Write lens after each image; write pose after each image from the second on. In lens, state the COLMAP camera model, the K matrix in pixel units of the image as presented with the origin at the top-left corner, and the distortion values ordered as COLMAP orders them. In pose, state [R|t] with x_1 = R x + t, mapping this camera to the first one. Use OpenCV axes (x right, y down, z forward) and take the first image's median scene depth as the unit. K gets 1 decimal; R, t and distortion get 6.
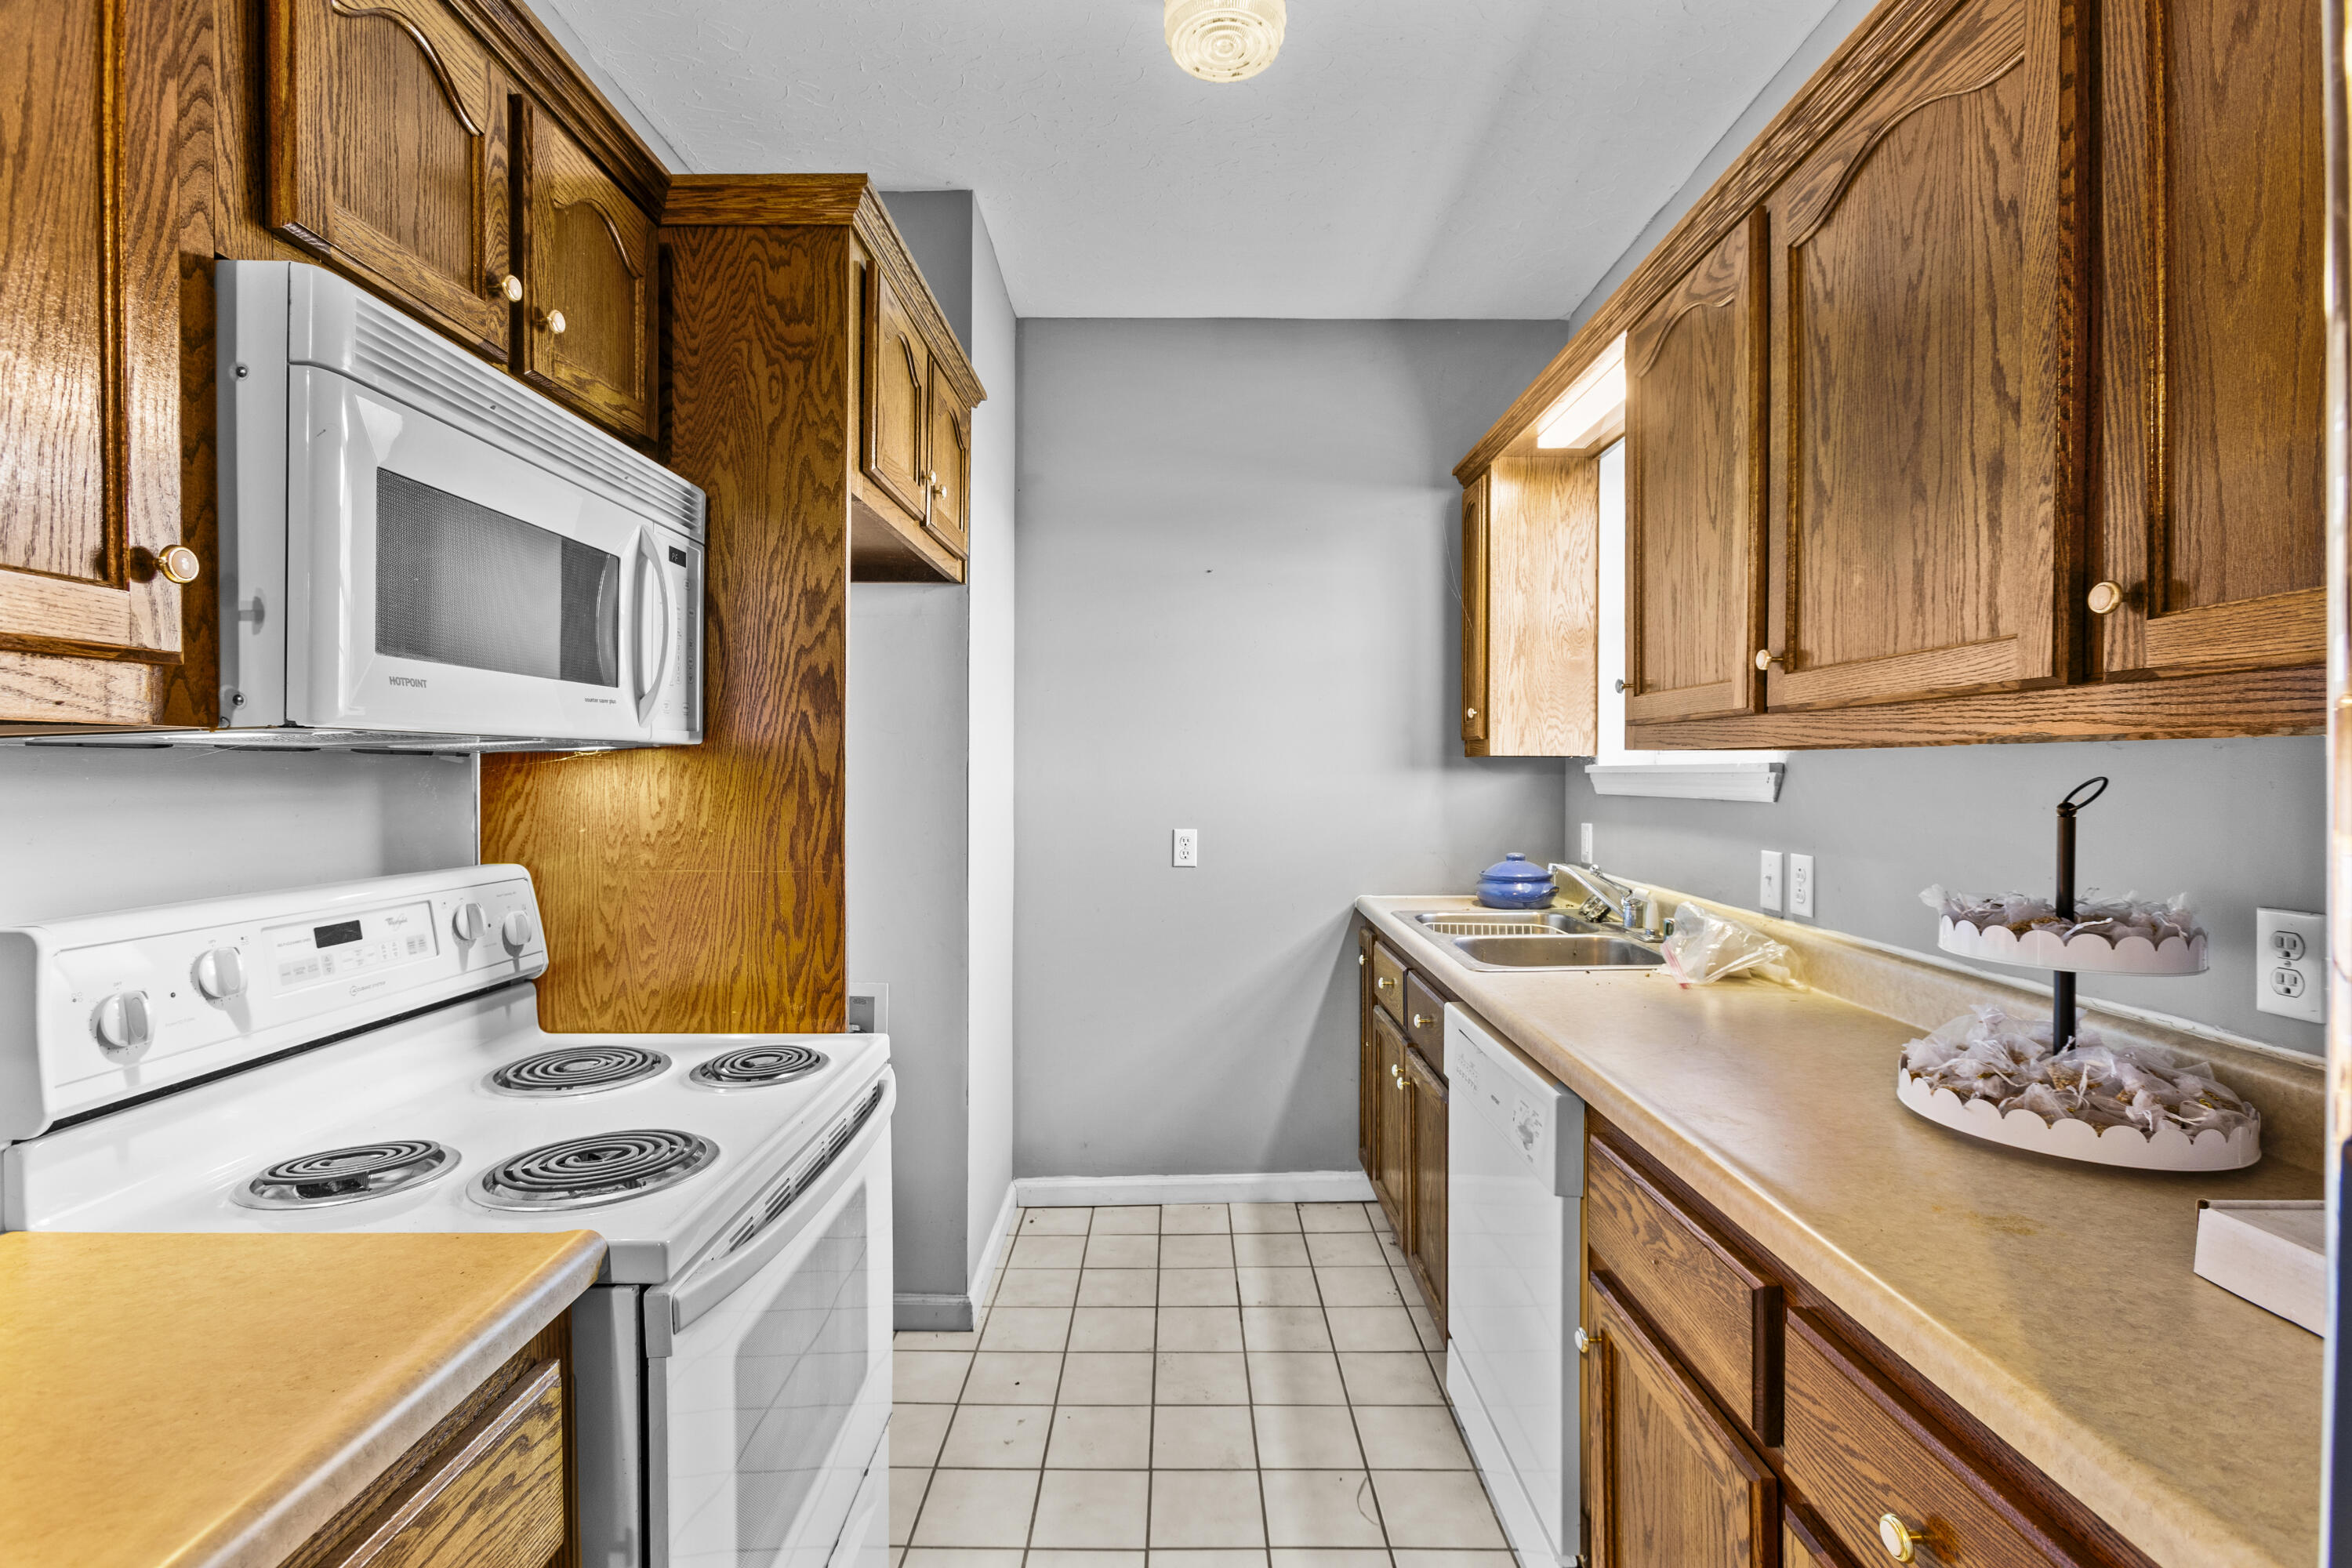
lens RADIAL K [[1080.2, 0, 1173.9], [0, 1080.2, 774.1], [0, 0, 1]] dist [0.005646, 0.001859]
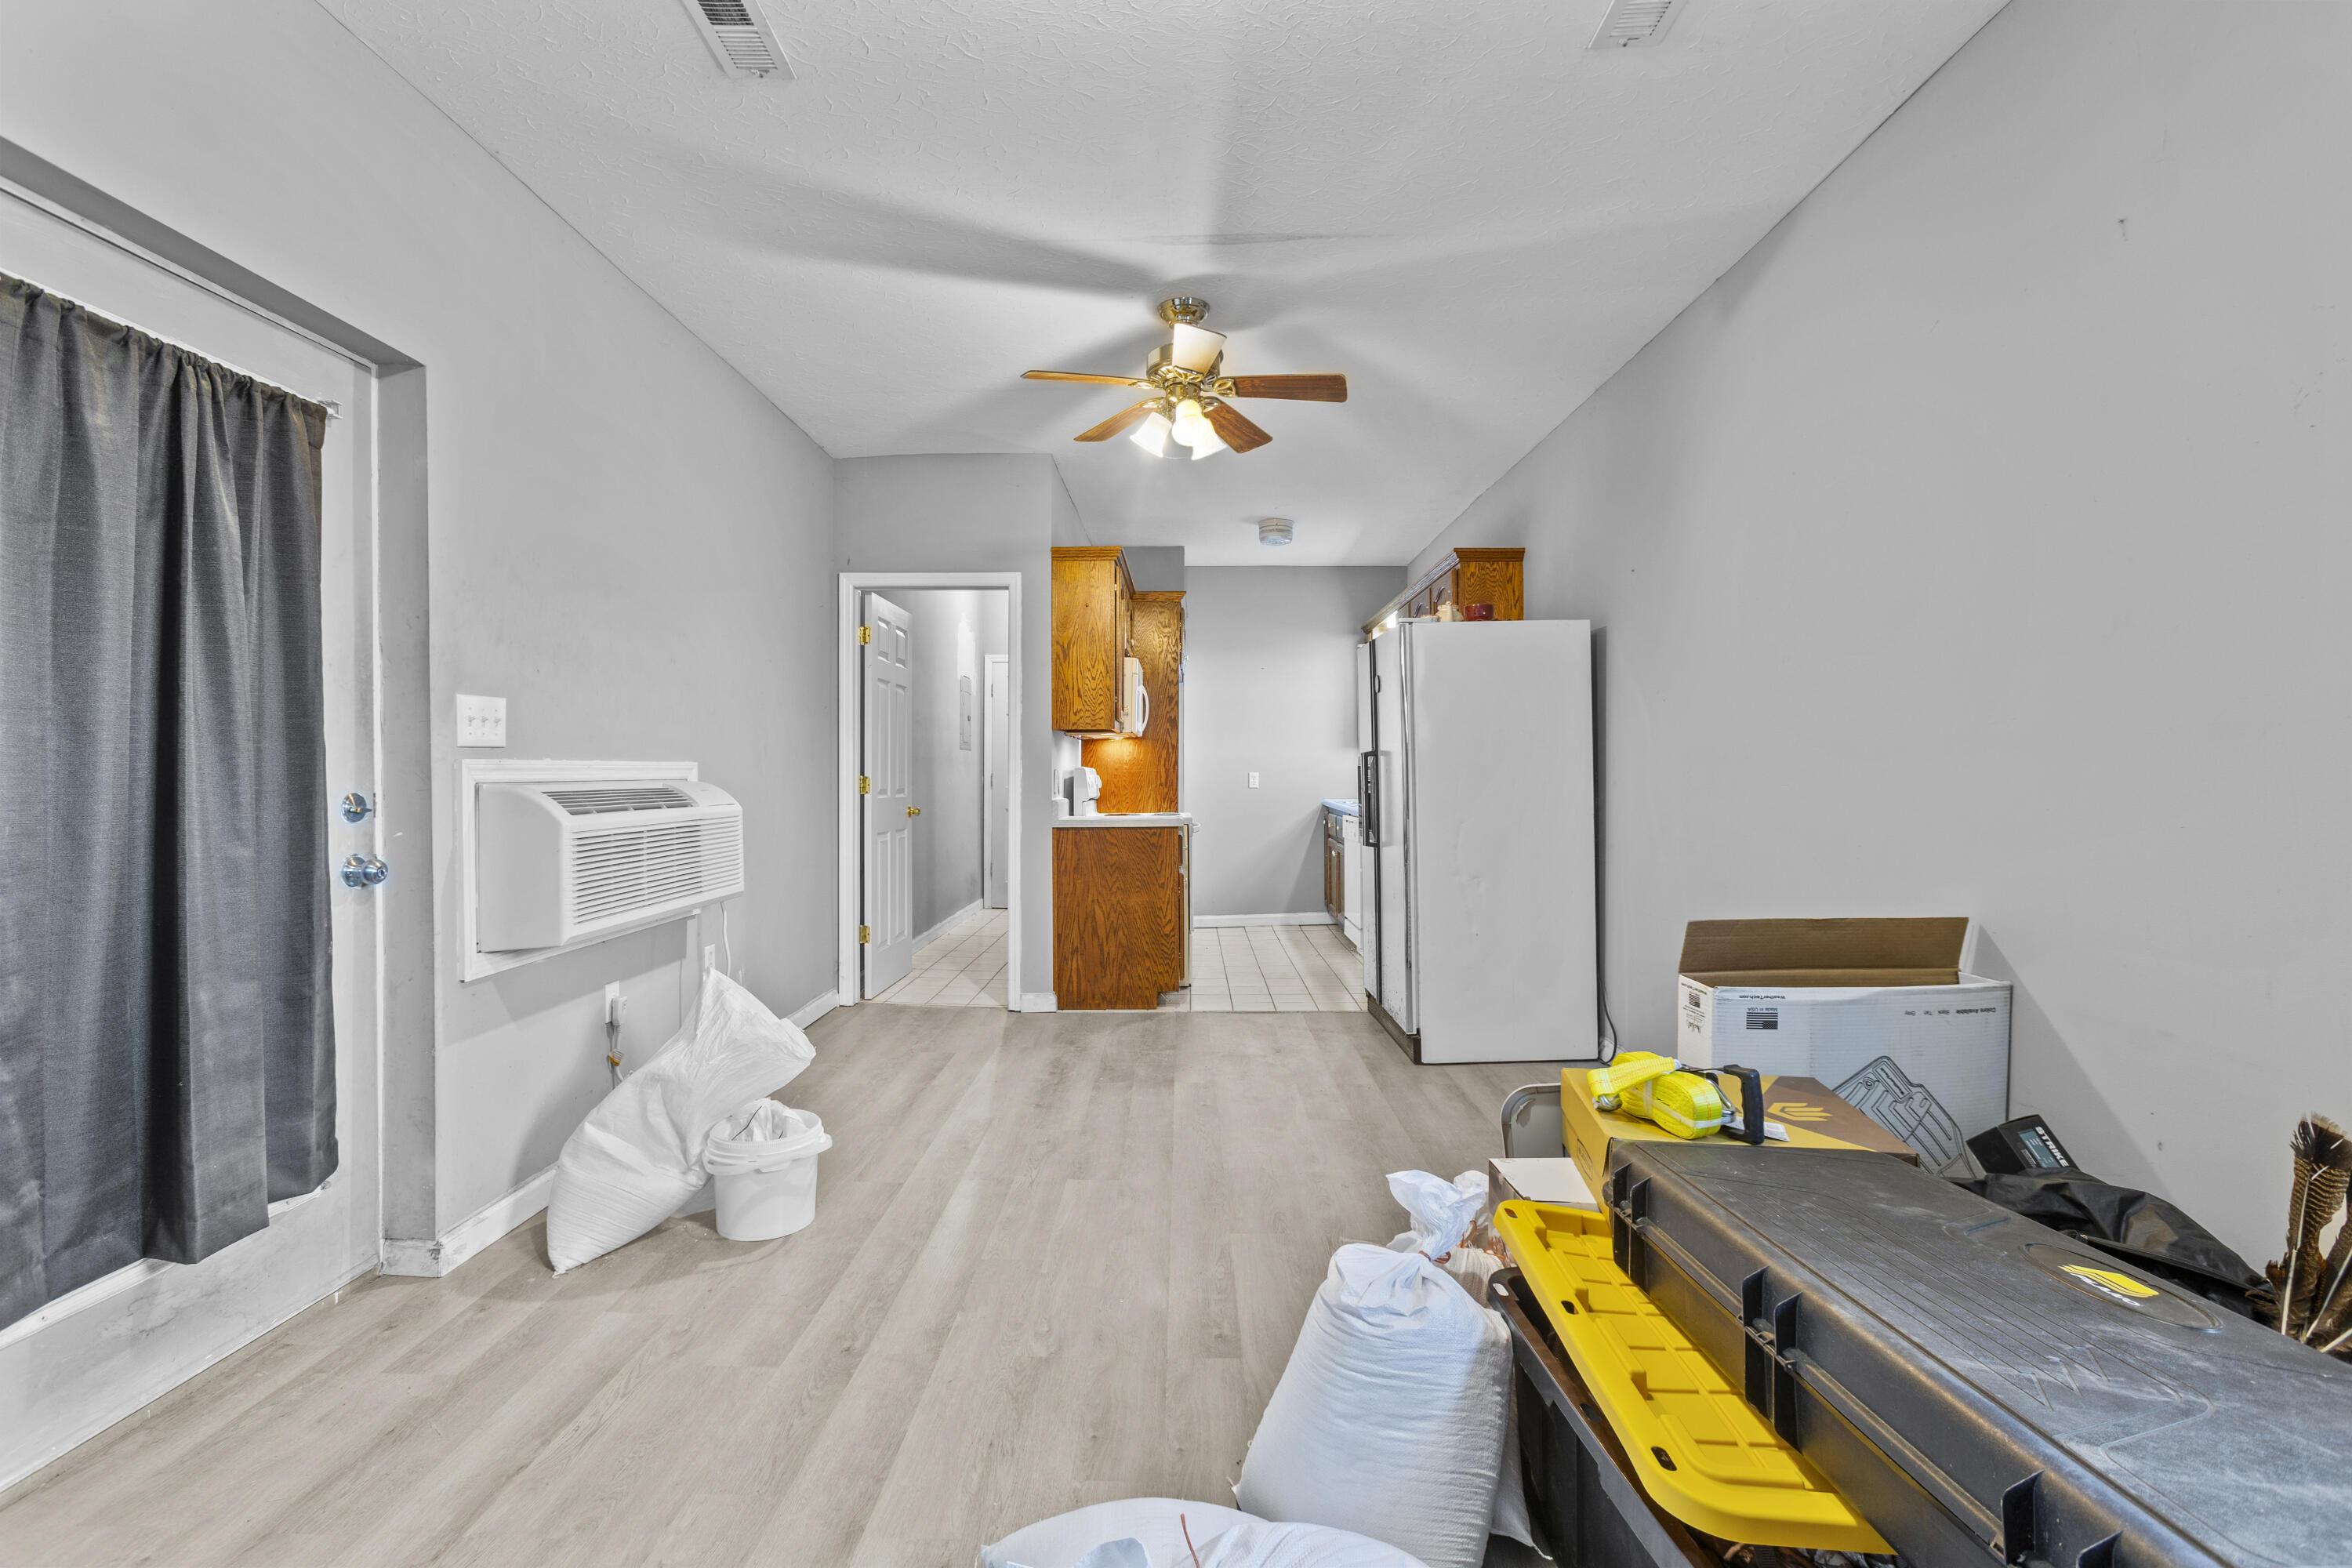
lens RADIAL K [[1080.2, 0, 1177.5], [0, 1080.2, 784.6], [0, 0, 1]] dist [0.005646, 0.001859]
pose [[0.999885, -0.005889, 0.013971, -0.205031], [0.005857, 0.999980, 0.002336, 0.074629], [-0.013985, -0.002254, 0.999900, -1.519542]]
